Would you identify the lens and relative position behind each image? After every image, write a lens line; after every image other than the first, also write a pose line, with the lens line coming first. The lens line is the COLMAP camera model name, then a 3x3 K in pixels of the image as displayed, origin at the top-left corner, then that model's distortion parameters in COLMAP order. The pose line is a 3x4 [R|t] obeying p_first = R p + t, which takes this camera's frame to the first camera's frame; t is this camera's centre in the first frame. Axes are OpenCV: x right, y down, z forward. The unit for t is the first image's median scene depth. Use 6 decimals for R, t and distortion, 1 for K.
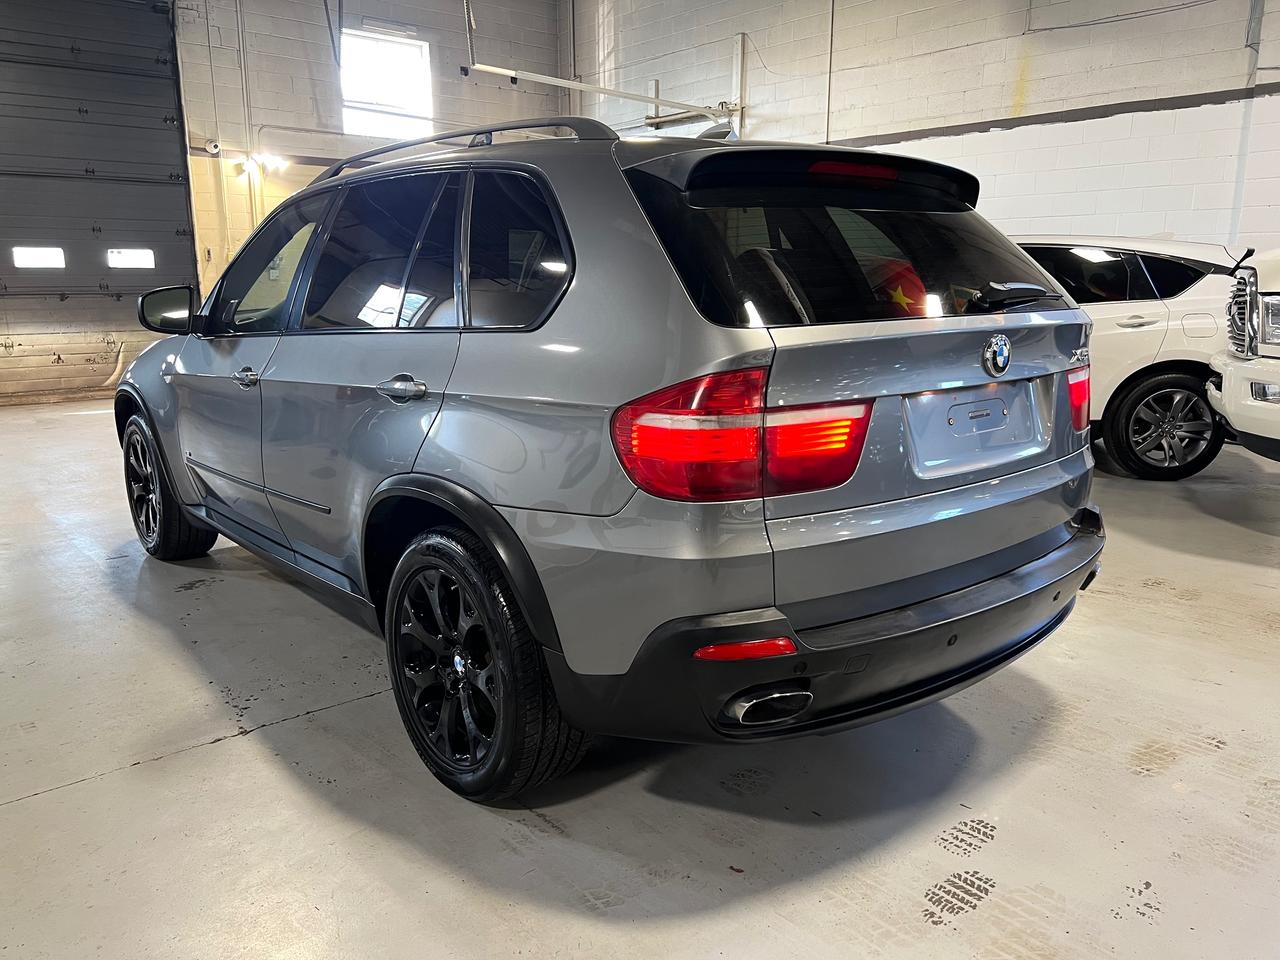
lens RADIAL K [[960.2, 0, 635.1], [0, 960.2, 484.1], [0, 0, 1]] dist [0.066524, -0.075073]
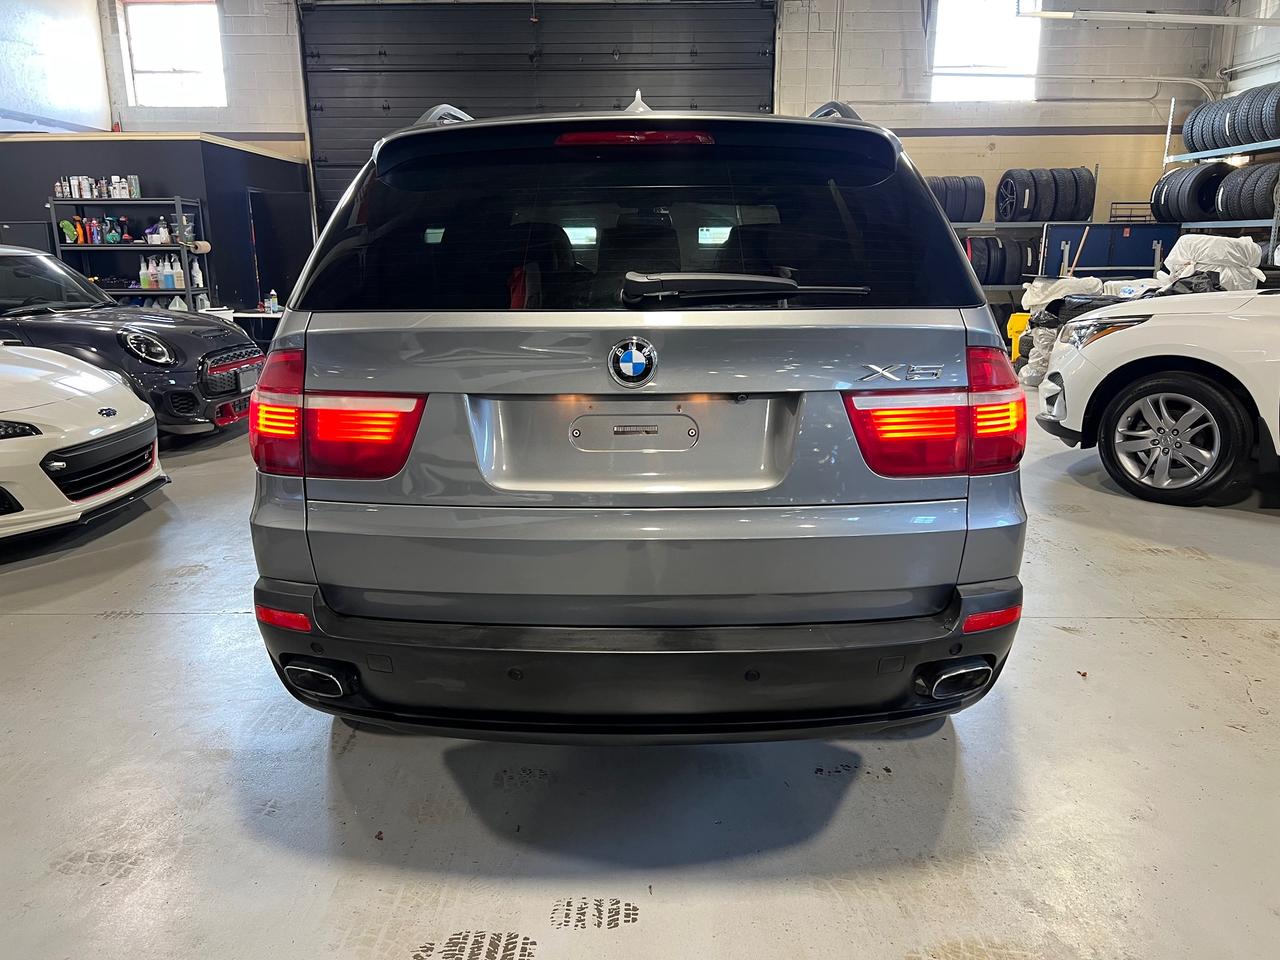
lens RADIAL K [[960.2, 0, 635.1], [0, 960.2, 484.1], [0, 0, 1]] dist [0.066524, -0.075073]
pose [[0.759062, 0.156078, -0.632032, 0.866204], [-0.137153, 0.987386, 0.079112, -0.089370], [0.636407, 0.026634, 0.770893, 0.350472]]
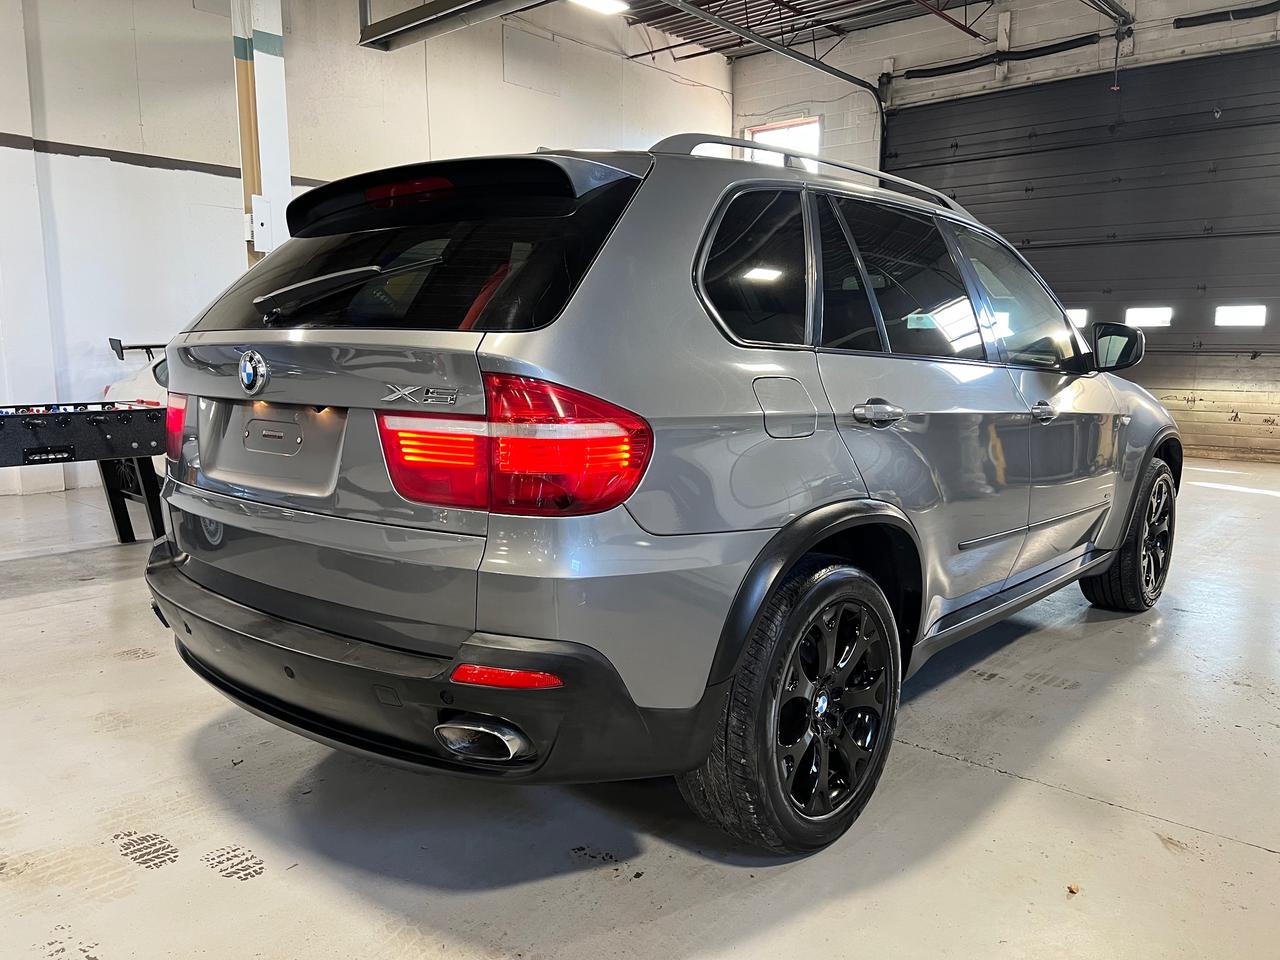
lens RADIAL K [[955.8, 0, 640.0], [0, 955.8, 480.0], [0, 0, 1]] dist [0.068937, -0.095091]
pose [[0.168638, 0.145960, -0.974811, 1.313816], [-0.214742, 0.970660, 0.108189, -0.203437], [0.962002, 0.191088, 0.195034, 1.140116]]
